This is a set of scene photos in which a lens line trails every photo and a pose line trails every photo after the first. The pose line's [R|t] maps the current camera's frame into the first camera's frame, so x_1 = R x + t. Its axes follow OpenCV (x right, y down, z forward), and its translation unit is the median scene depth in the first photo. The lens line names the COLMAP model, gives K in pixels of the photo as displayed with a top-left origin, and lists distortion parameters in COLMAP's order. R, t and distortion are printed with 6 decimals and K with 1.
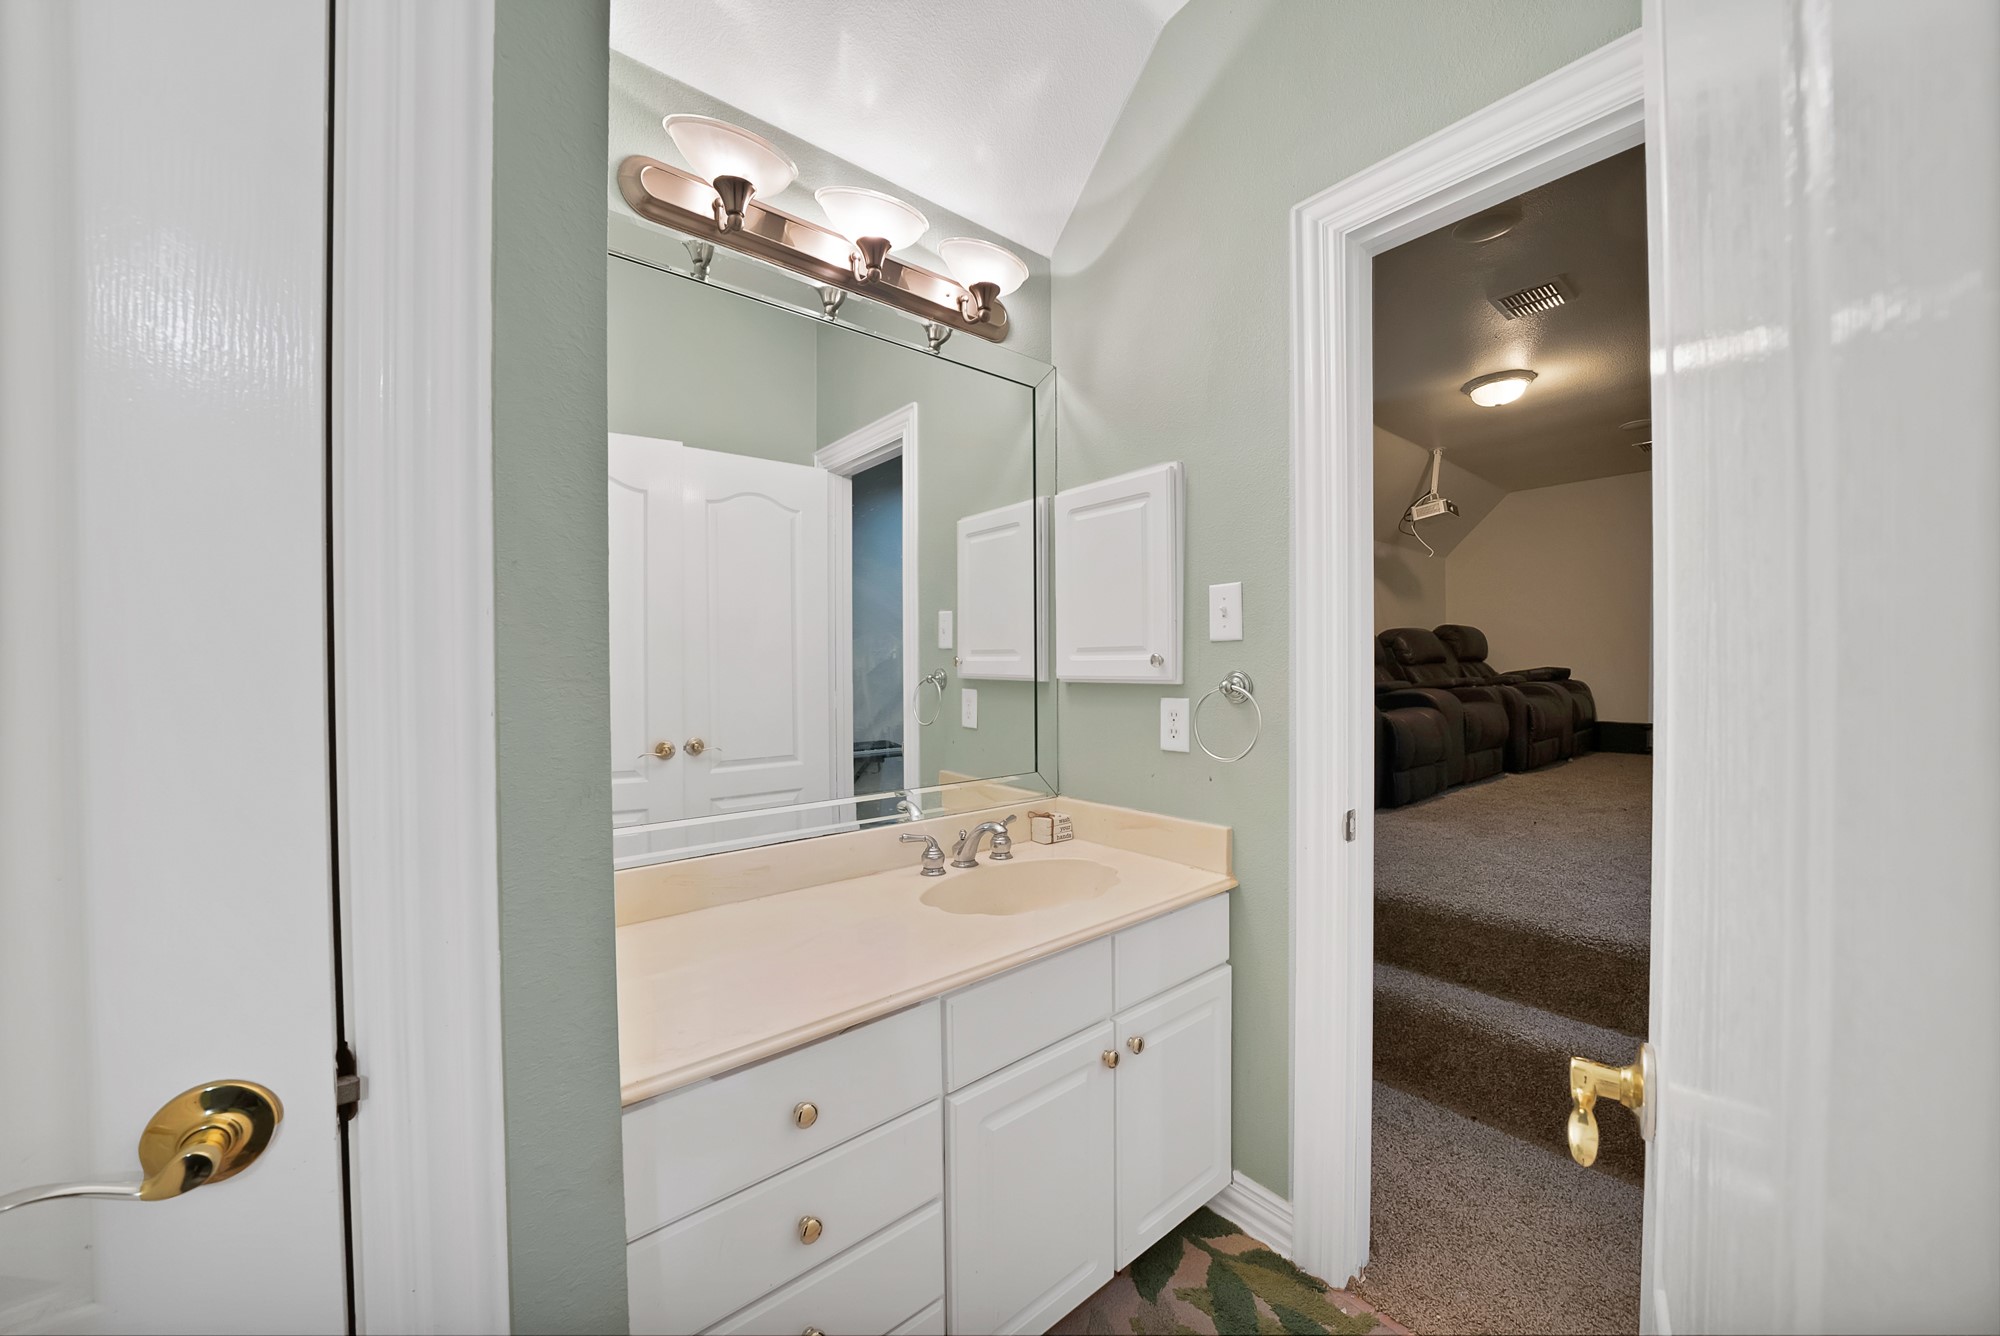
lens RADIAL K [[717.9, 0, 992.6], [0, 717.9, 674.6], [0, 0, 1]] dist [-0.016554, -0.000050]
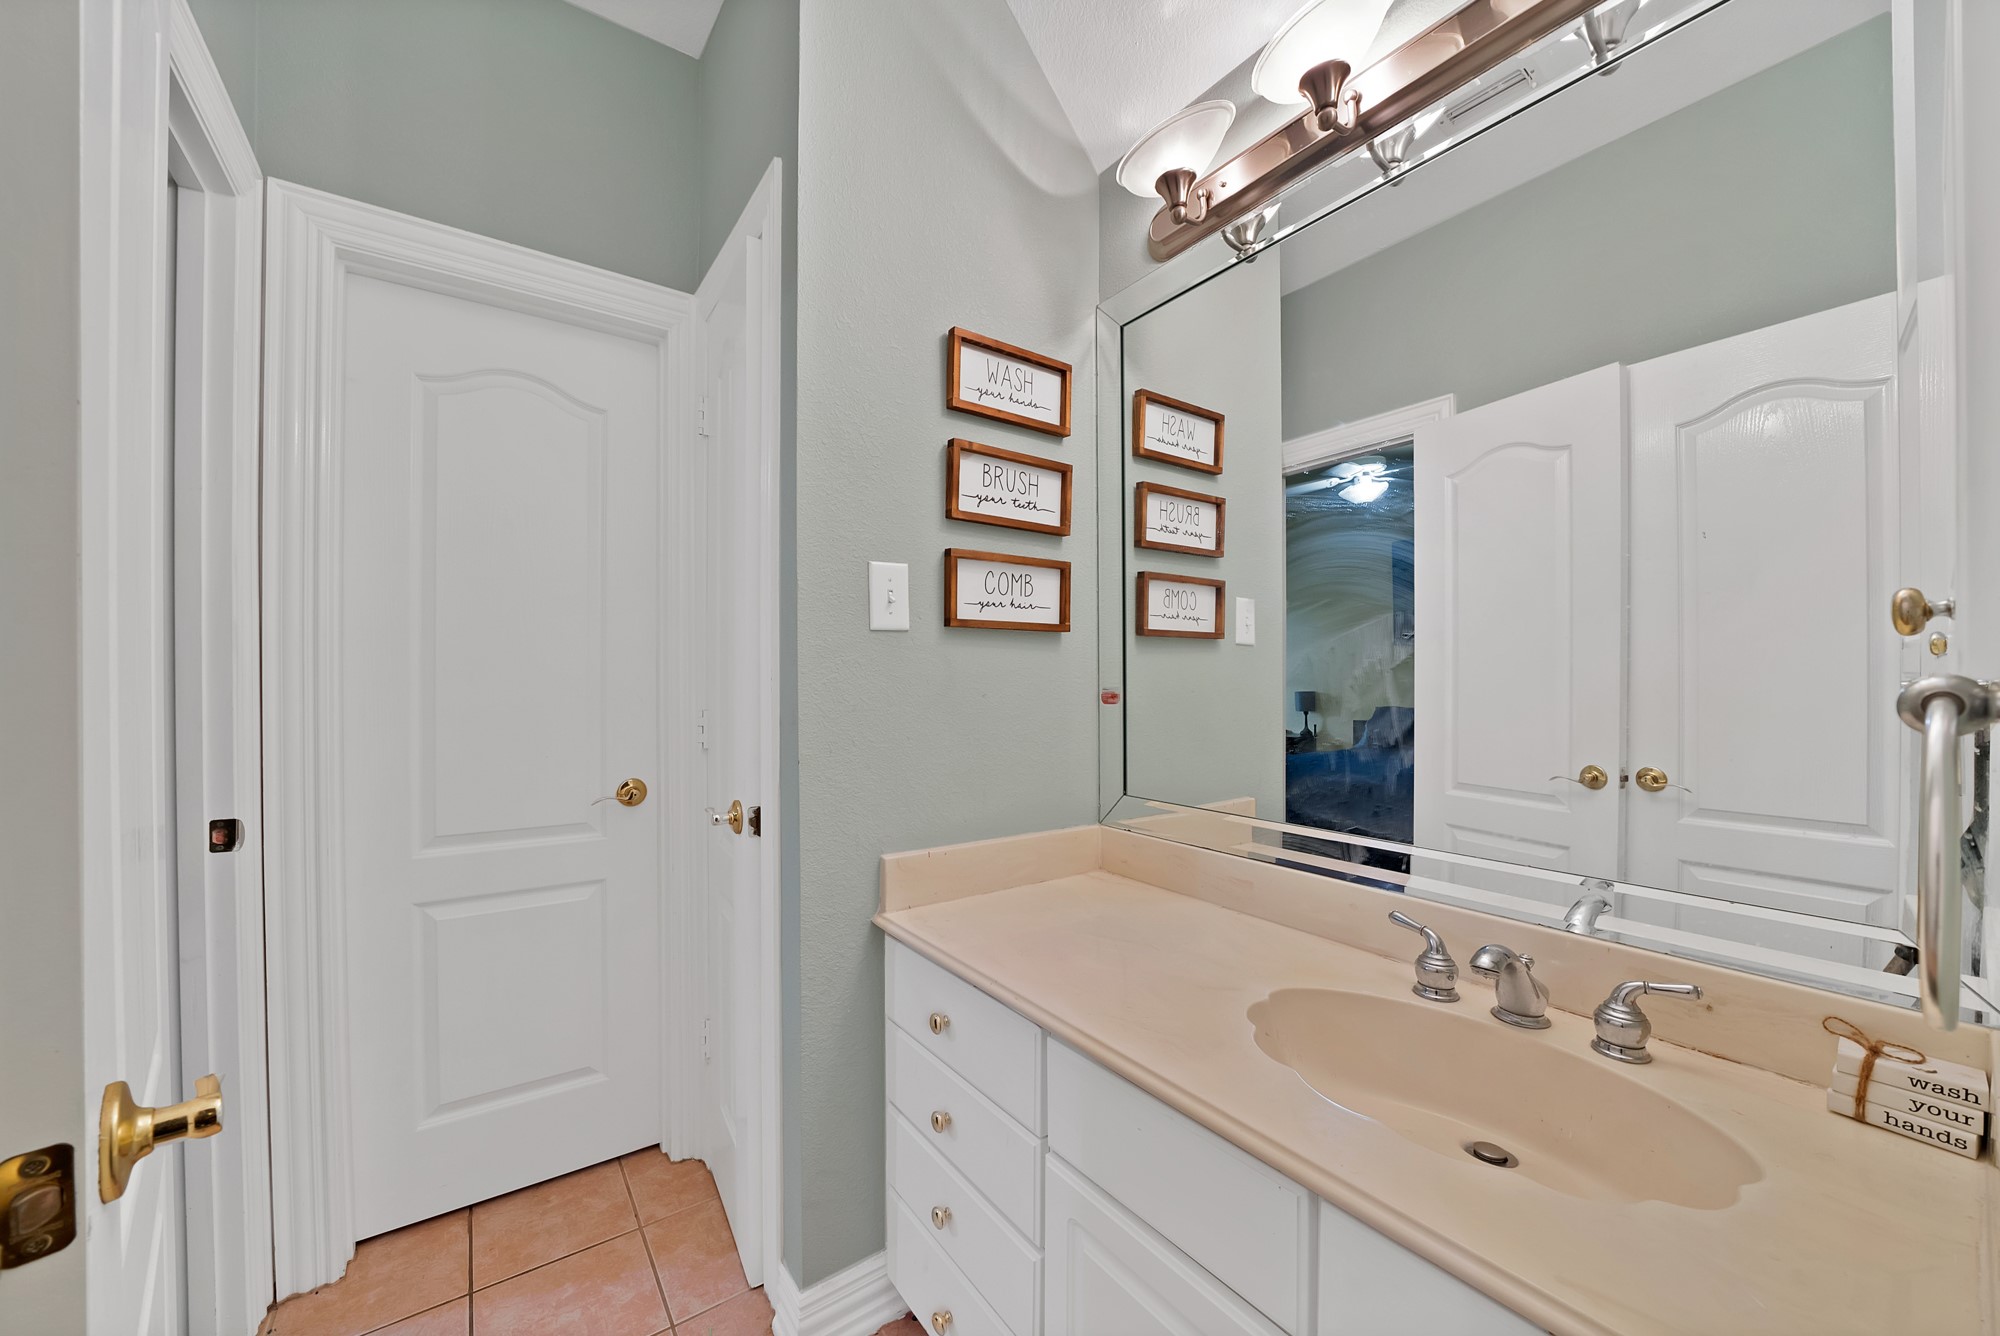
lens RADIAL K [[717.9, 0, 992.6], [0, 717.9, 674.6], [0, 0, 1]] dist [-0.016554, -0.000050]
pose [[-0.061244, -0.001620, -0.998121, 0.505485], [-0.013491, 0.999909, -0.000795, 0.009946], [0.998032, 0.013417, -0.061261, 0.612931]]
